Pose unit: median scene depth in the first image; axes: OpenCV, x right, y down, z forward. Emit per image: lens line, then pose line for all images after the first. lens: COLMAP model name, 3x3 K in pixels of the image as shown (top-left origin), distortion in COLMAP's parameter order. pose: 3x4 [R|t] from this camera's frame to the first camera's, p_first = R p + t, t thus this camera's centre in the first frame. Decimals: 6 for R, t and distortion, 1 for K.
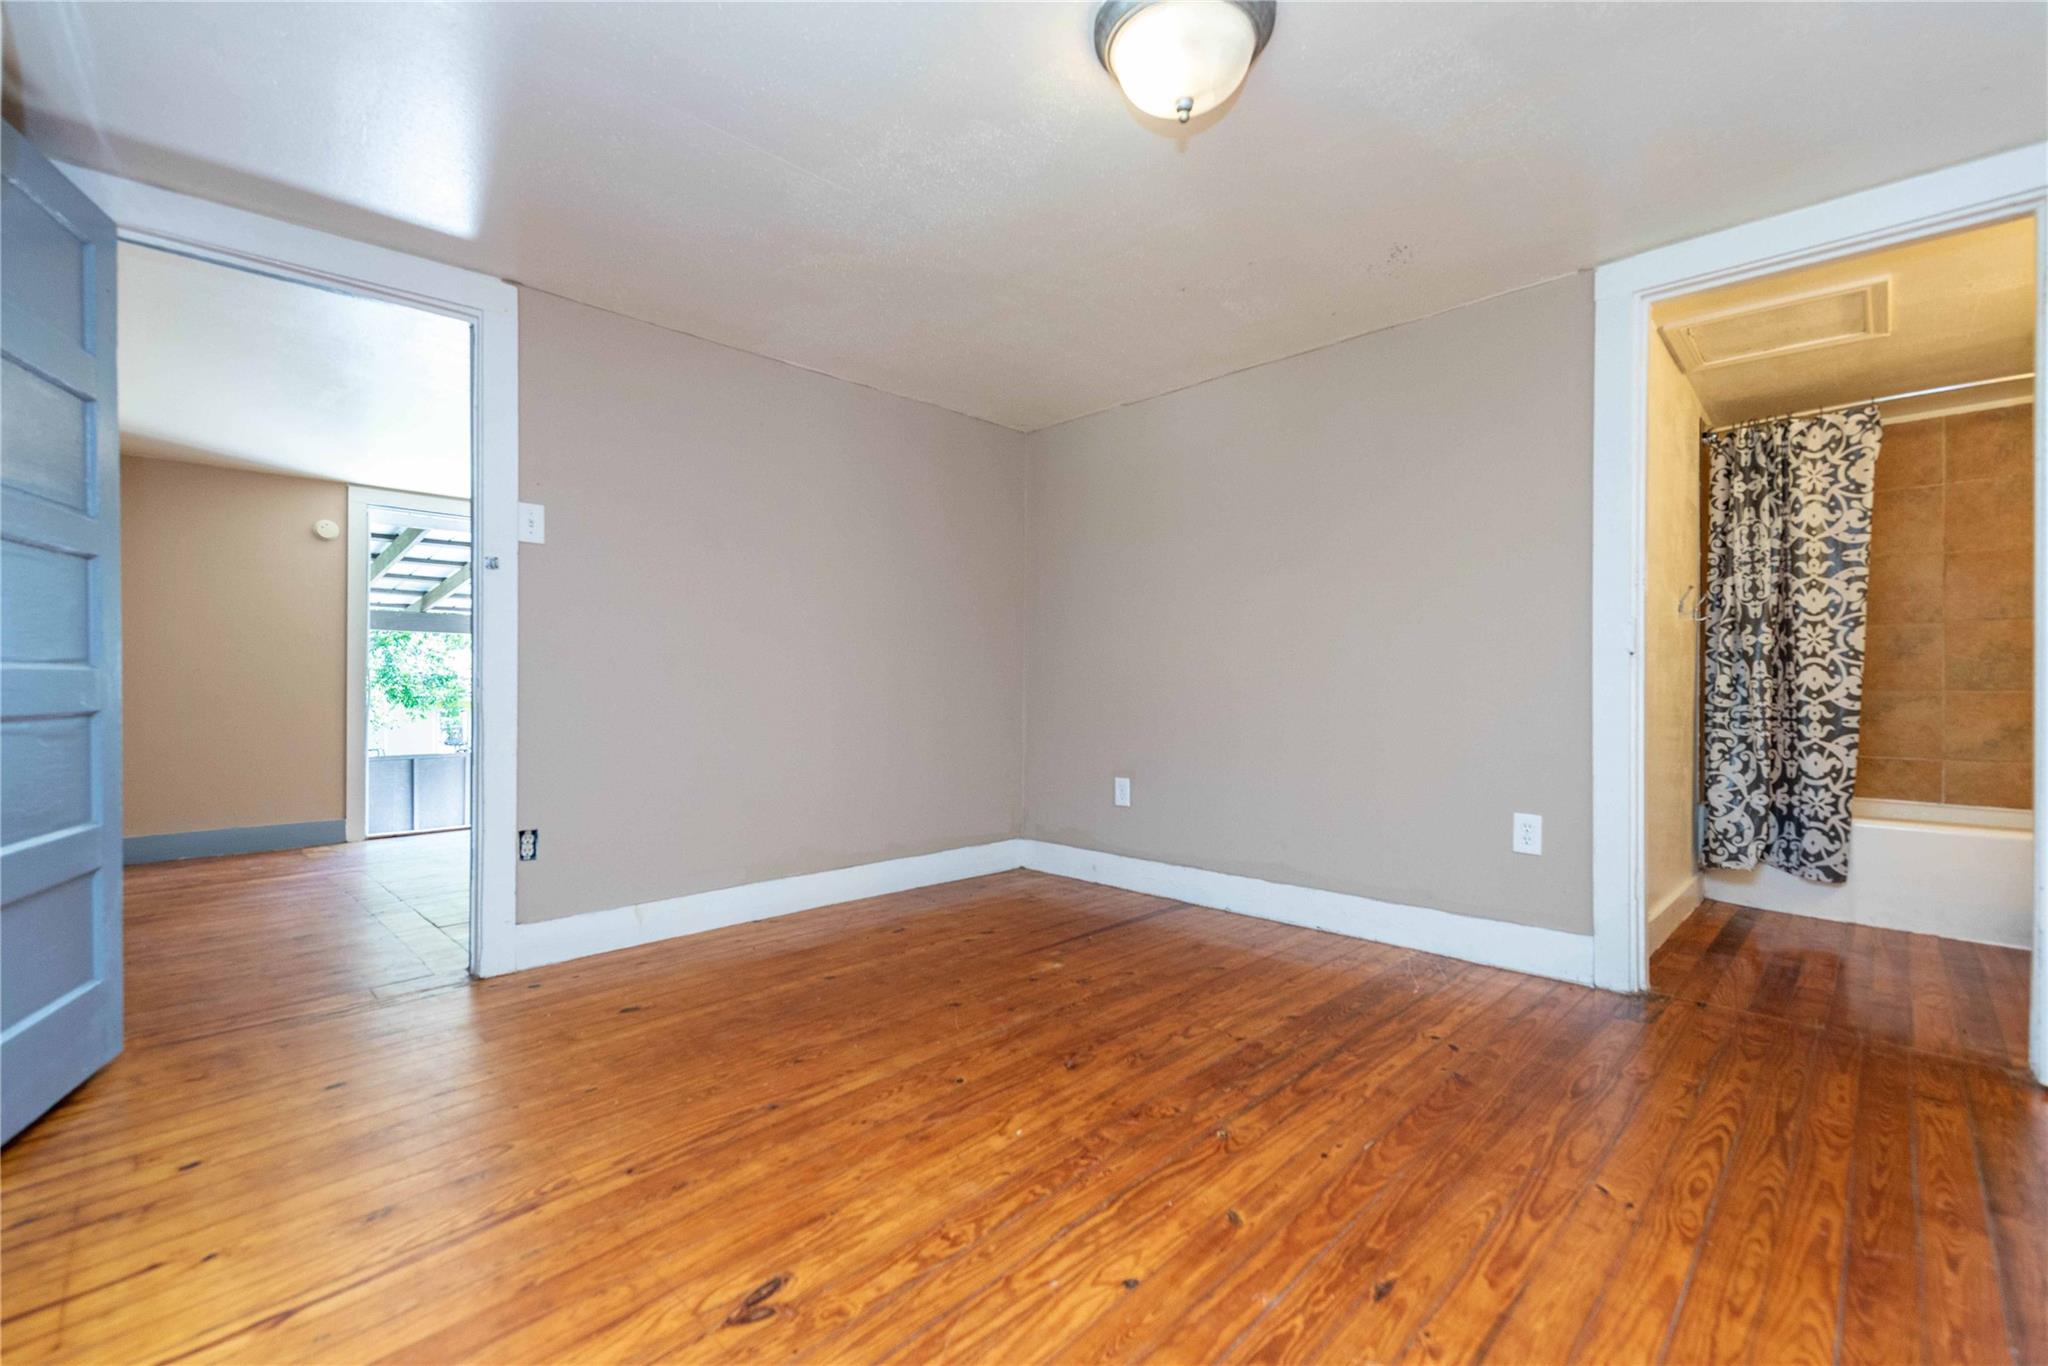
lens RADIAL K [[871.3, 0, 1050.9], [0, 871.3, 688.2], [0, 0, 1]] dist [0.016590, -0.006542]
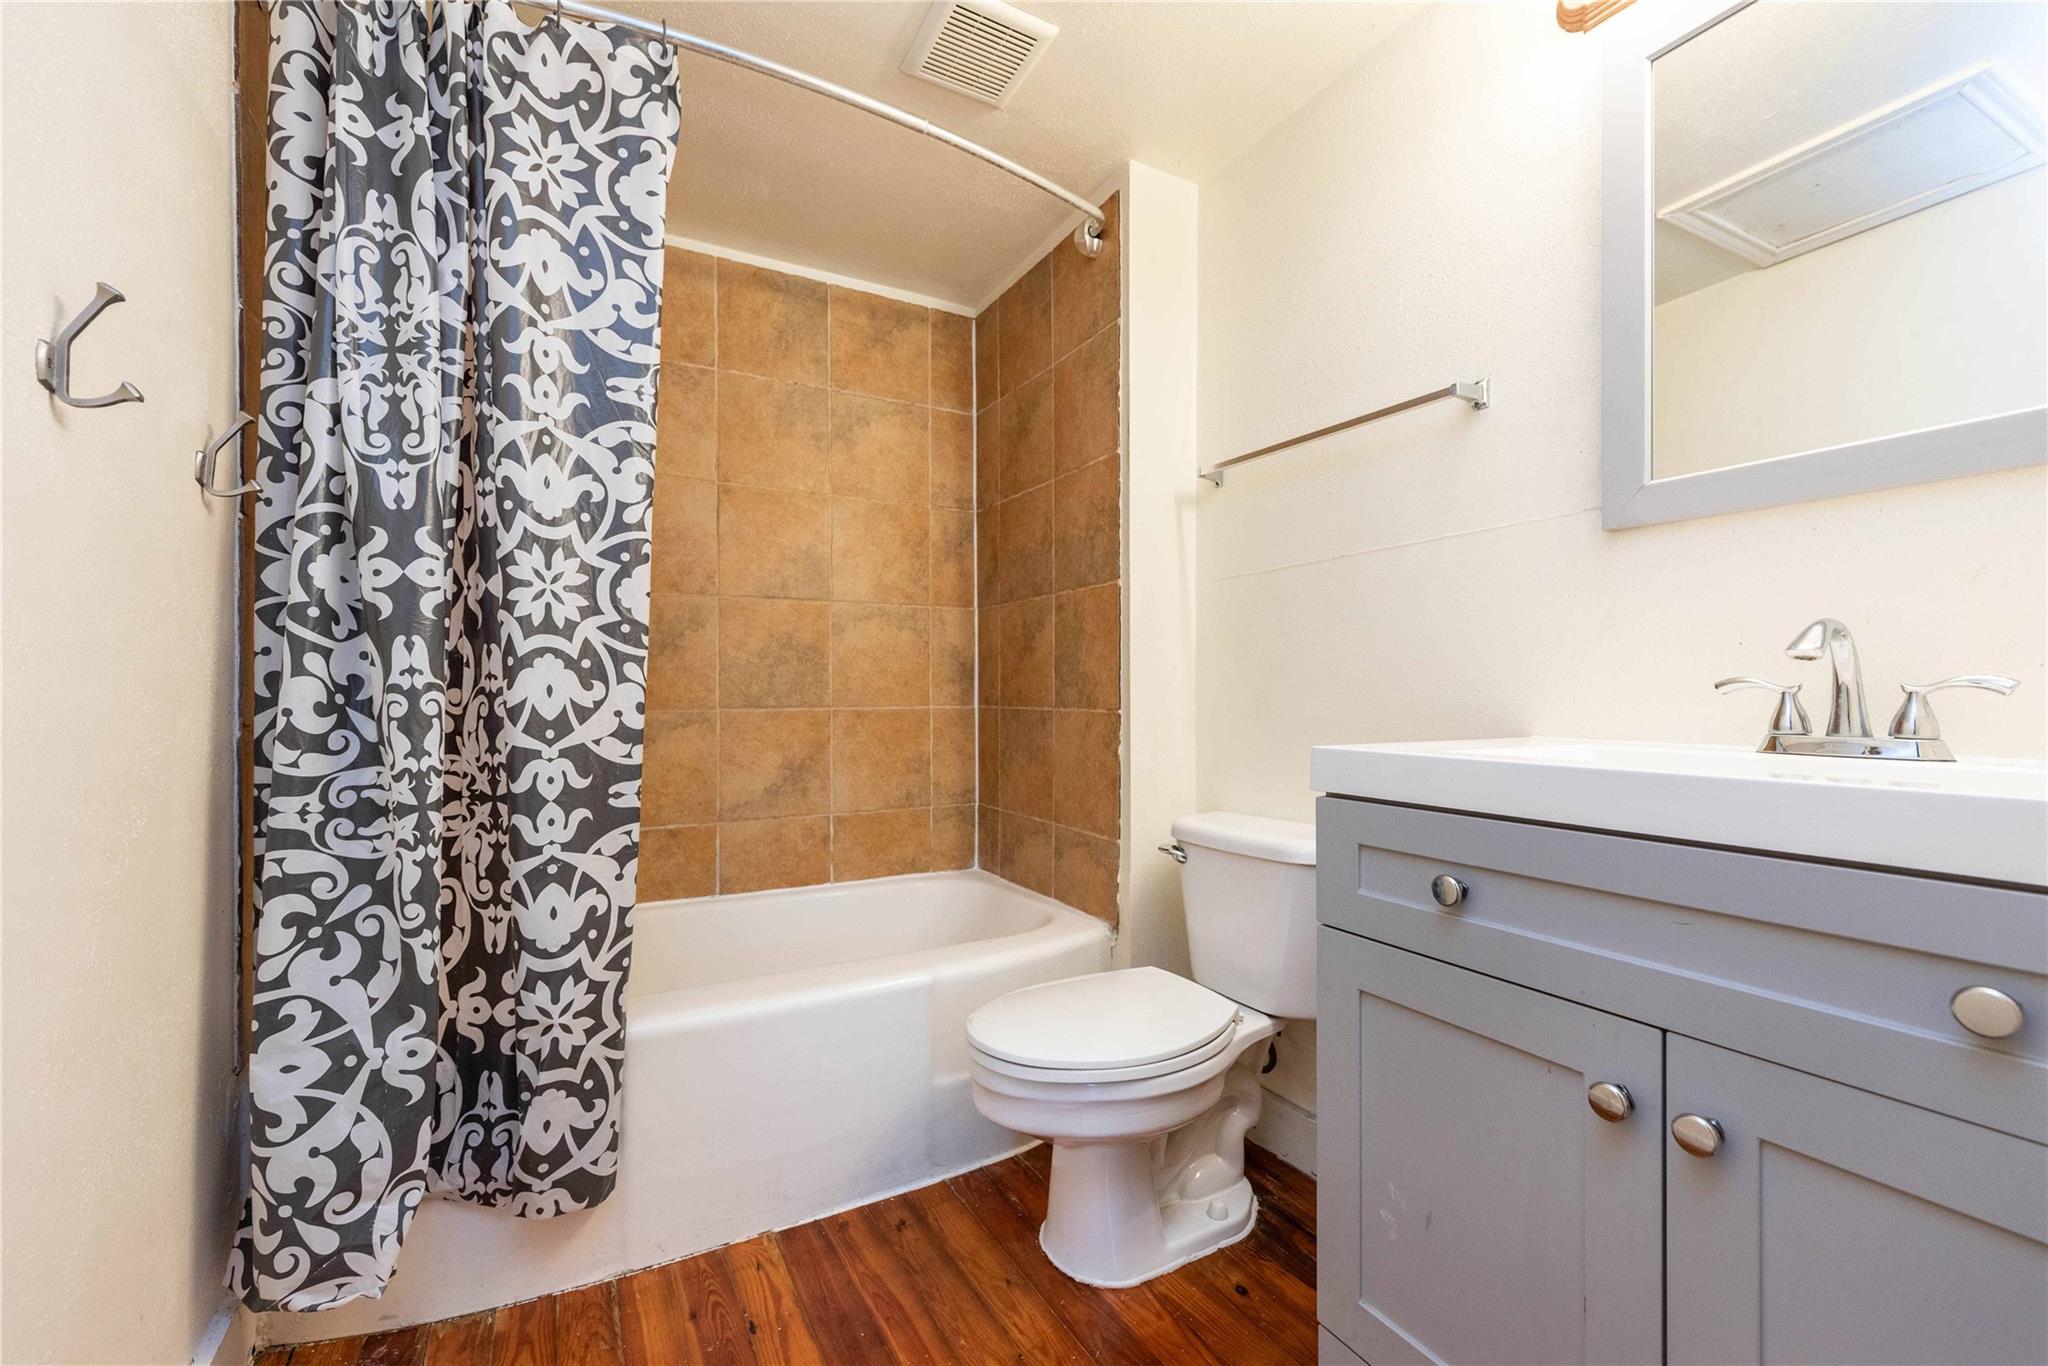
lens RADIAL K [[843.4, 0, 1025.9], [0, 843.4, 691.3], [0, 0, 1]] dist [0.006673, -0.000625]
pose [[0.298136, 0.000015, 0.954523, 0.564667], [0.004103, 0.999991, -0.001297, -0.008520], [-0.954515, 0.004303, 0.298133, 0.674685]]
